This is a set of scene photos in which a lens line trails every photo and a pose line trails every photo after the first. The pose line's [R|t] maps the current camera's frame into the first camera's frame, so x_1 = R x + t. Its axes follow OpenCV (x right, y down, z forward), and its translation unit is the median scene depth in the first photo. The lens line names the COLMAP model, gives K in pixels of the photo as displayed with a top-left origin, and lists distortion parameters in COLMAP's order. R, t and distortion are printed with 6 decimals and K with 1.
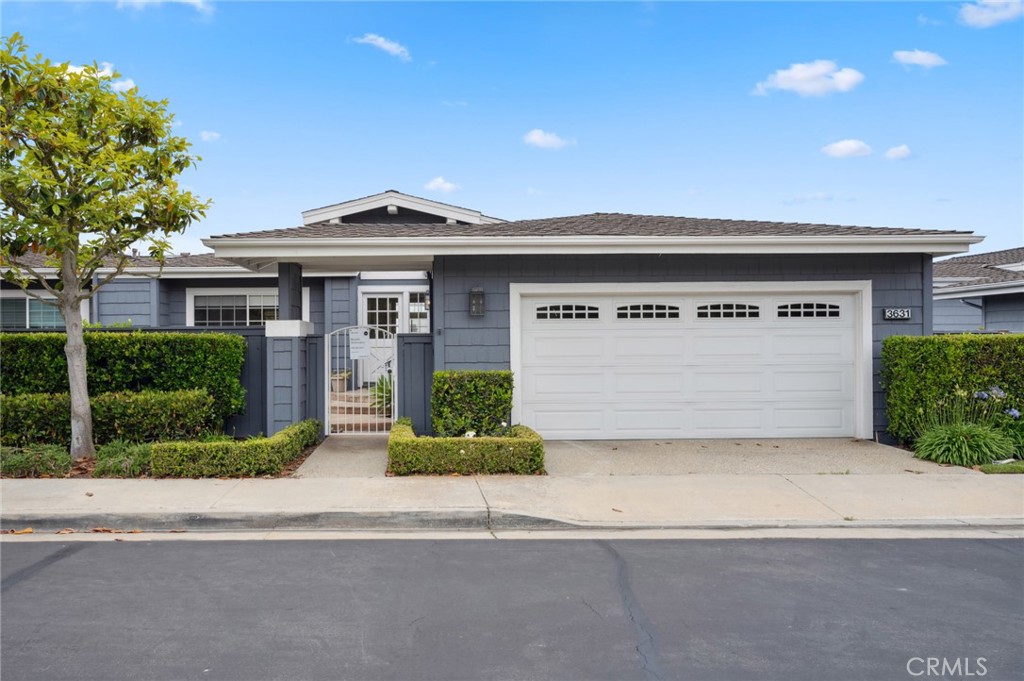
lens RADIAL K [[799.4, 0, 503.1], [0, 799.4, 341.3], [0, 0, 1]] dist [0.014495, -0.012800]
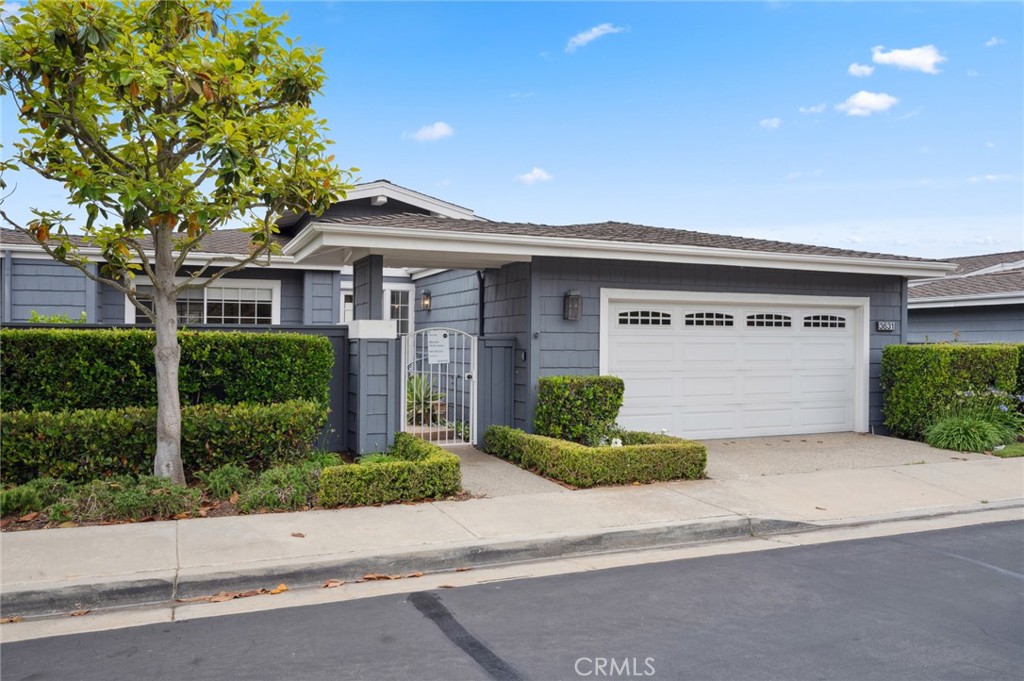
lens RADIAL K [[777.2, 0, 520.4], [0, 777.2, 339.8], [0, 0, 1]] dist [0.003806, 0.000478]
pose [[0.921836, 0.013070, 0.387361, -0.486465], [-0.012345, 0.999914, -0.004359, -0.002701], [-0.387384, -0.000763, 0.921918, 0.156251]]
